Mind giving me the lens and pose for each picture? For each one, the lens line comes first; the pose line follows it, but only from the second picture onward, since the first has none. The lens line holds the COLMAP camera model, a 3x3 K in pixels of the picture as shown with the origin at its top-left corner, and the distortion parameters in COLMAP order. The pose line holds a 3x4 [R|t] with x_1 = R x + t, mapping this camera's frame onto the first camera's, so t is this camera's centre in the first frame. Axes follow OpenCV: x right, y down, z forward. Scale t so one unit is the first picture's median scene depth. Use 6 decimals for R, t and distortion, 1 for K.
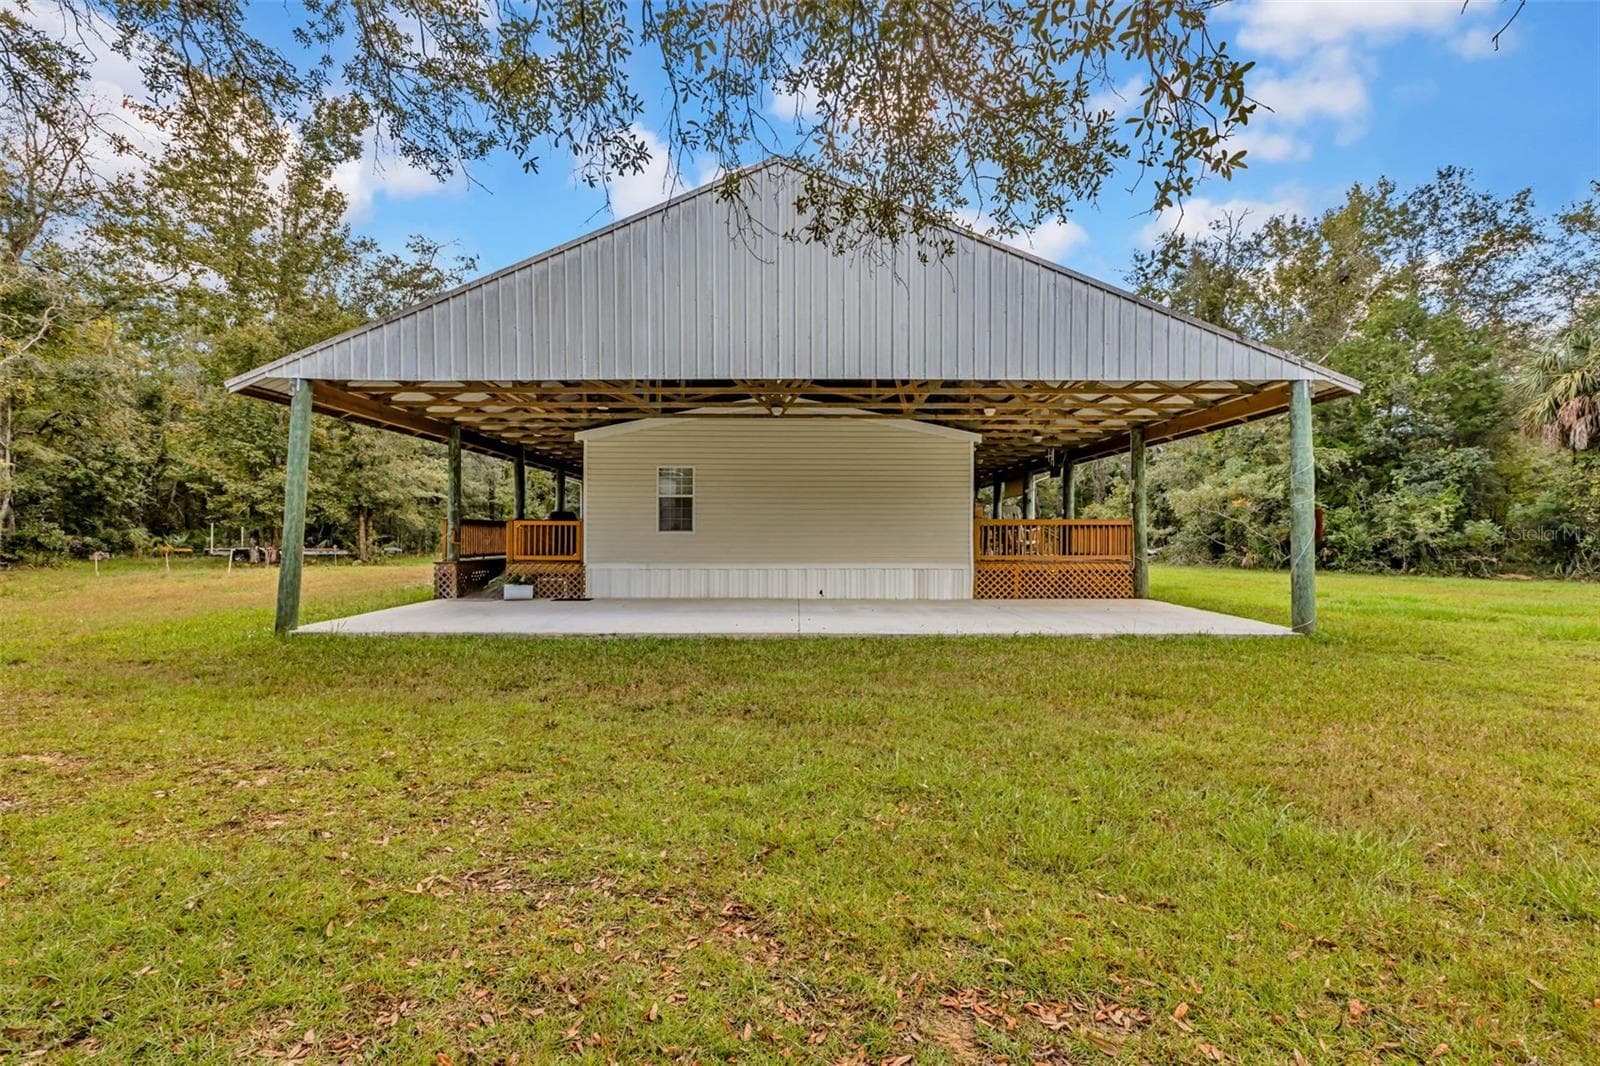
lens RADIAL K [[722.0, 0, 798.2], [0, 722.0, 540.1], [0, 0, 1]] dist [0.004827, -0.000002]
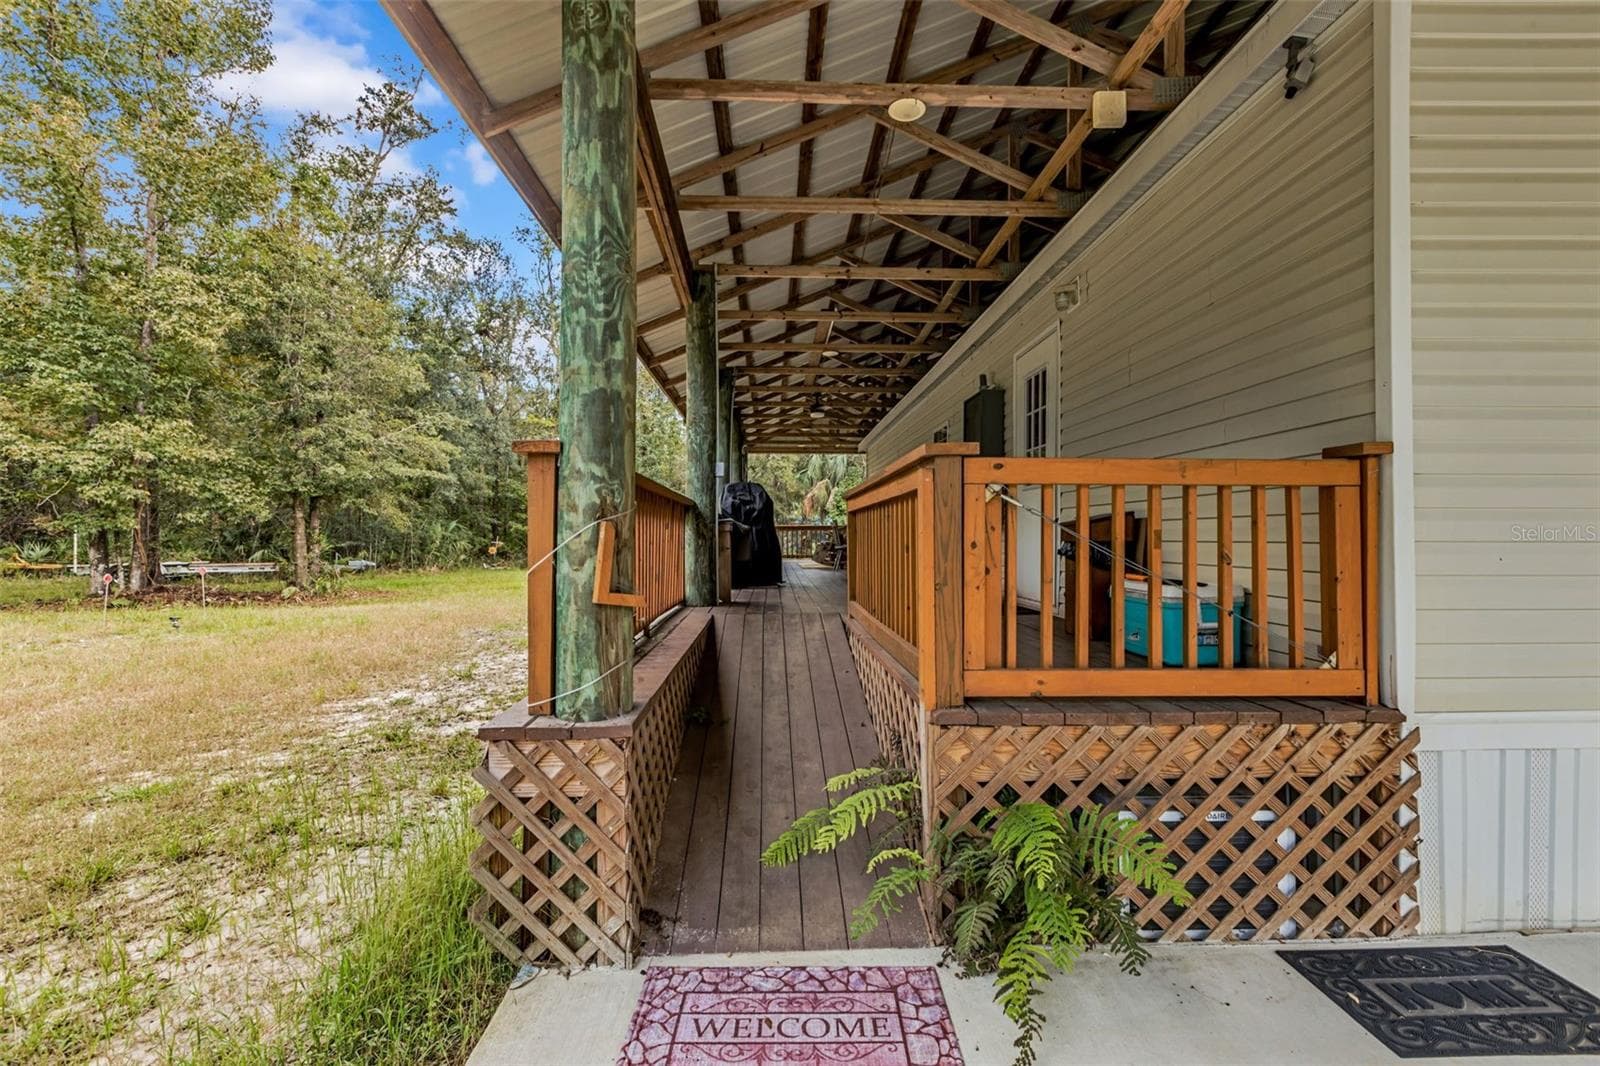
lens RADIAL K [[722.0, 0, 798.2], [0, 722.0, 540.1], [0, 0, 1]] dist [0.004827, -0.000002]
pose [[0.999820, -0.008278, 0.017096, -0.213839], [0.008340, 0.999959, -0.003544, -0.003660], [-0.017066, 0.003686, 0.999848, 0.412875]]
